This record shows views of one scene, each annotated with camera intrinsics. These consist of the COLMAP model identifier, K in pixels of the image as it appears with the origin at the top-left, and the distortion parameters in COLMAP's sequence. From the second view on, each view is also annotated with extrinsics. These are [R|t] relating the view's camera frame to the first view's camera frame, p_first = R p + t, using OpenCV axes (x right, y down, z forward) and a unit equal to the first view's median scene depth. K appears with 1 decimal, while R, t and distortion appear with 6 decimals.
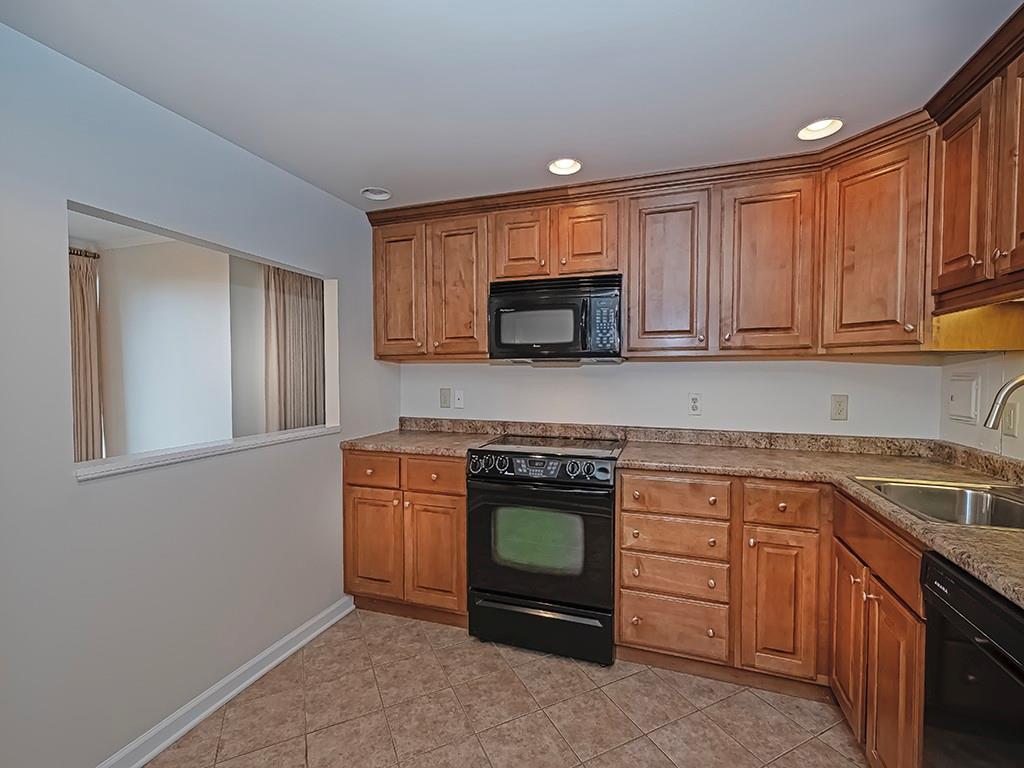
lens RADIAL K [[465.2, 0, 522.2], [0, 465.2, 385.8], [0, 0, 1]] dist [0.000283, -0.000214]
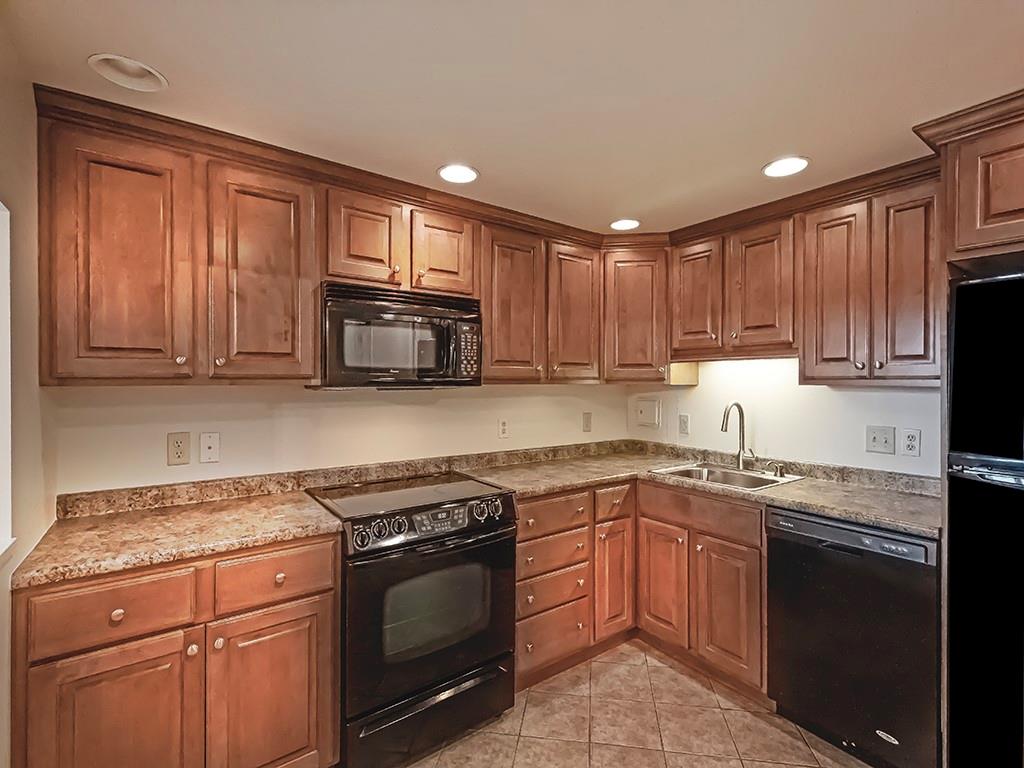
lens RADIAL K [[465.2, 0, 519.3], [0, 465.2, 384.8], [0, 0, 1]] dist [0.000283, -0.000214]
pose [[0.563482, -0.000887, 0.826128, -0.541064], [0.026944, 0.999487, -0.017305, -0.044542], [-0.825689, 0.032010, 0.563217, 0.387740]]
